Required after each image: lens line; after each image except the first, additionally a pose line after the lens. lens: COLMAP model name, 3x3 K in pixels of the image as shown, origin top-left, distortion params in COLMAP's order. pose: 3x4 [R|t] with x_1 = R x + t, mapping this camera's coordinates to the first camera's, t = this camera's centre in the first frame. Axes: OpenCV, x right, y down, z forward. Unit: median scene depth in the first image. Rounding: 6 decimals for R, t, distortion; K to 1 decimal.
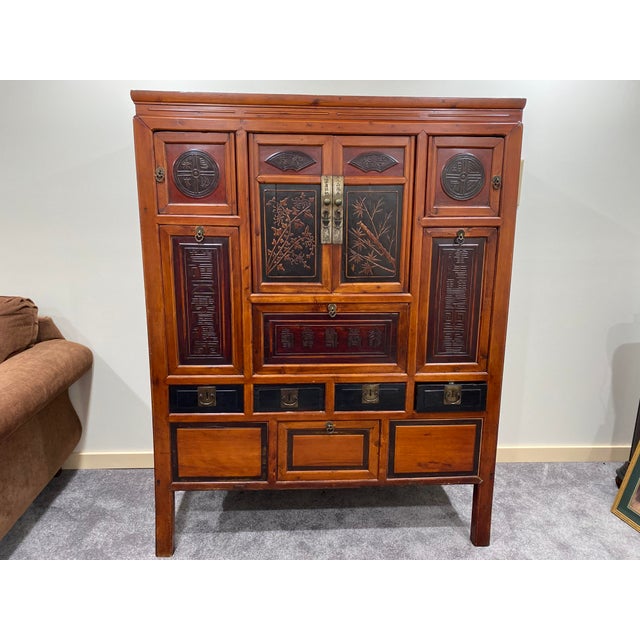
lens RADIAL K [[495.9, 0, 316.6], [0, 495.9, 318.6], [0, 0, 1]] dist [0.003275, -0.003787]
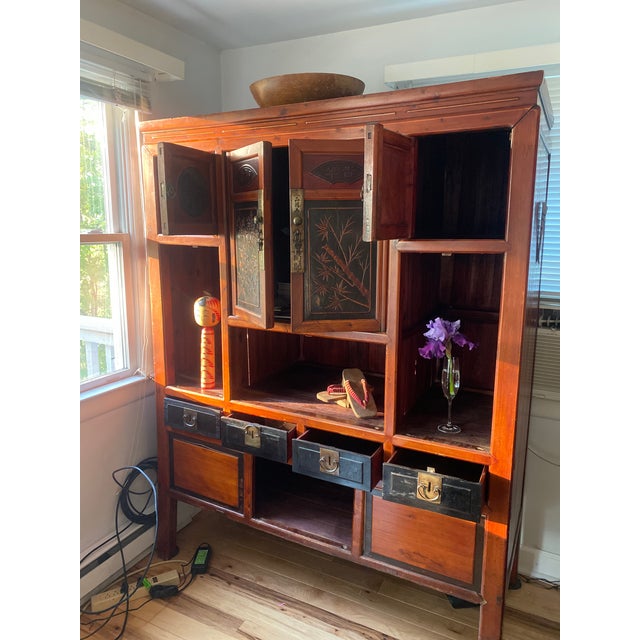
lens RADIAL K [[495.9, 0, 316.6], [0, 495.9, 318.6], [0, 0, 1]] dist [0.003275, -0.003787]
pose [[0.856755, 0.095008, -0.506897, 0.473626], [-0.115481, 0.993269, -0.009016, -0.052408], [0.502629, 0.066262, 0.861959, 0.236495]]
